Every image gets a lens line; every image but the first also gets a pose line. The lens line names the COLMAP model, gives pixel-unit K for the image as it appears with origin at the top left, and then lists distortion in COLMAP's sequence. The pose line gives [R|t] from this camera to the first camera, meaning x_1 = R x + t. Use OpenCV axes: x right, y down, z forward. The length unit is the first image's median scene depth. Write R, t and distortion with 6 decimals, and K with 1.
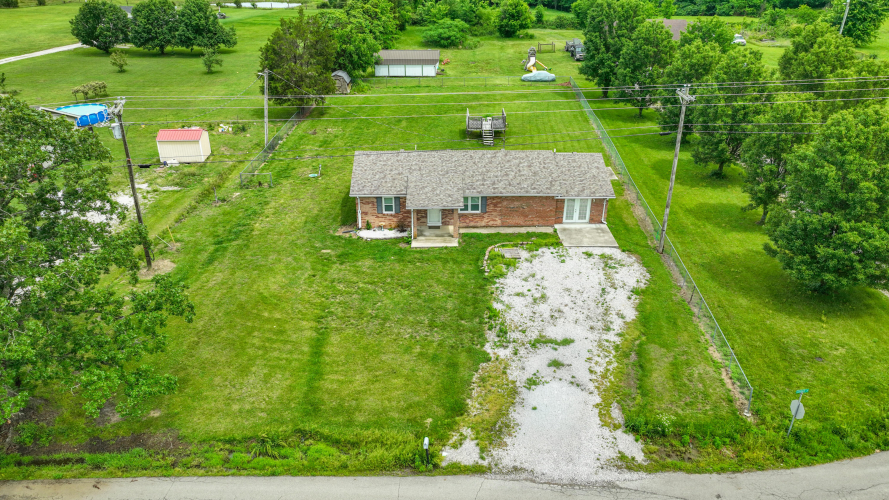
lens RADIAL K [[625.1, 0, 444.5], [0, 625.1, 250.0], [0, 0, 1]] dist [0.006932, 0.003833]
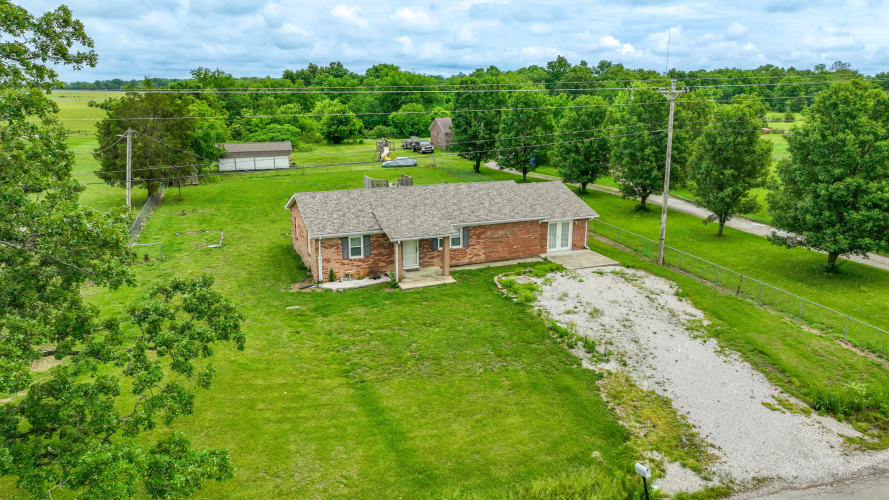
lens RADIAL K [[625.1, 0, 444.5], [0, 625.1, 250.0], [0, 0, 1]] dist [0.006932, 0.003833]
pose [[0.935025, -0.089746, 0.343037, -0.269664], [0.163098, 0.967878, -0.191340, 0.107183], [-0.314846, 0.234856, 0.919627, 0.243567]]
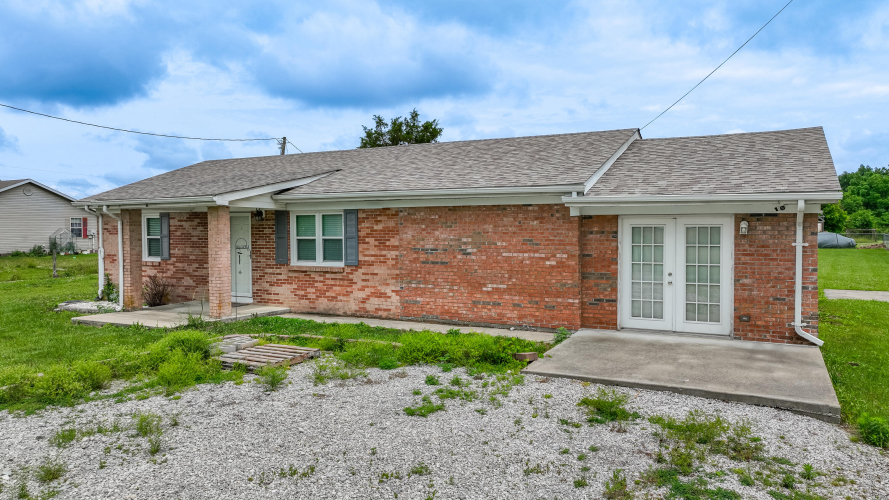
lens RADIAL K [[625.1, 0, 444.5], [0, 625.1, 250.0], [0, 0, 1]] dist [0.006932, 0.003833]
pose [[0.872928, 0.012026, -0.487701, 0.268845], [-0.217165, 0.904764, -0.366390, 0.038959], [0.436848, 0.425744, 0.792405, 0.811980]]
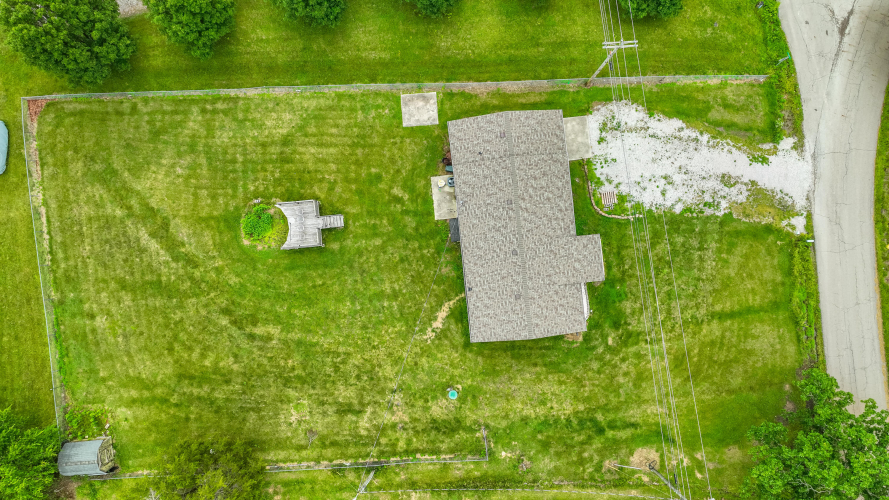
lens RADIAL K [[625.1, 0, 444.5], [0, 625.1, 250.0], [0, 0, 1]] dist [0.006932, 0.003833]
pose [[-0.082881, -0.996219, 0.026032, -0.007907], [0.454501, -0.014540, 0.890627, -1.299564], [-0.886882, 0.085647, 0.453988, 0.700653]]
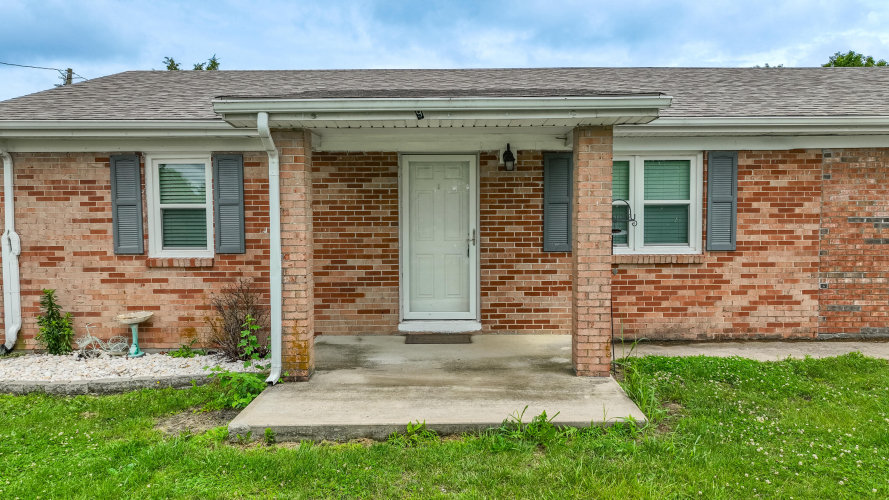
lens RADIAL K [[625.1, 0, 444.5], [0, 625.1, 250.0], [0, 0, 1]] dist [0.006932, 0.003833]
pose [[0.999834, -0.006247, -0.017121, -0.012313], [-0.001134, 0.916266, -0.400569, 0.010753], [0.018190, 0.400521, 0.916107, 0.882793]]
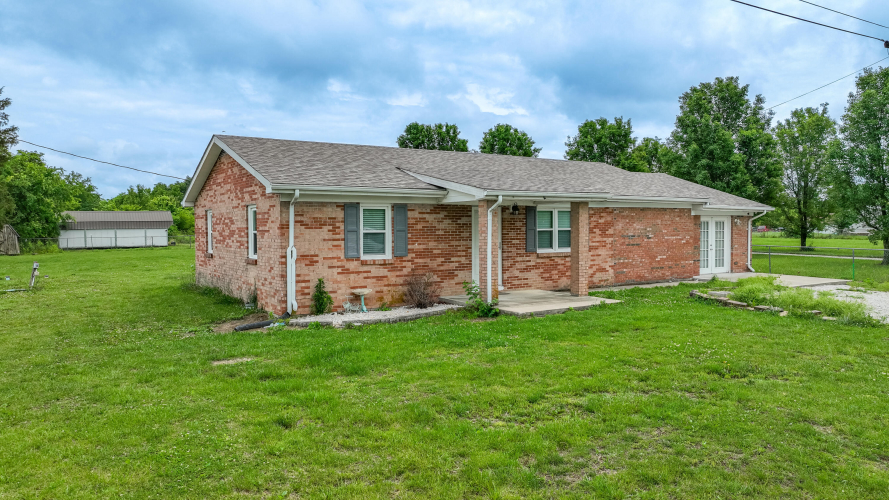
lens RADIAL K [[625.1, 0, 444.5], [0, 625.1, 250.0], [0, 0, 1]] dist [0.006932, 0.003833]
pose [[0.848627, -0.026305, 0.528338, -0.244567], [0.248762, 0.901283, -0.354693, 0.066119], [-0.466851, 0.432432, 0.771396, 0.765624]]
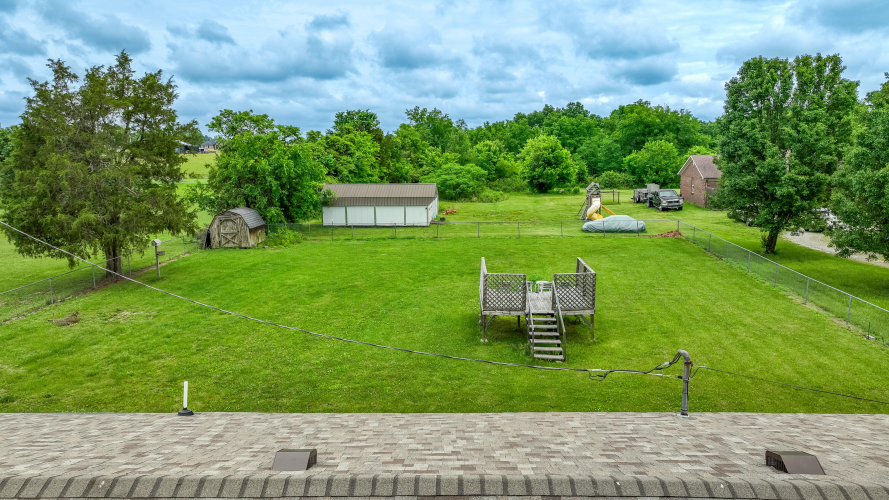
lens RADIAL K [[625.1, 0, 444.5], [0, 625.1, 250.0], [0, 0, 1]] dist [0.006932, 0.003833]
pose [[0.999453, 0.001974, -0.033010, 0.040874], [-0.011867, 0.953141, -0.302295, -0.182642], [0.030866, 0.302522, 0.952643, 0.993948]]
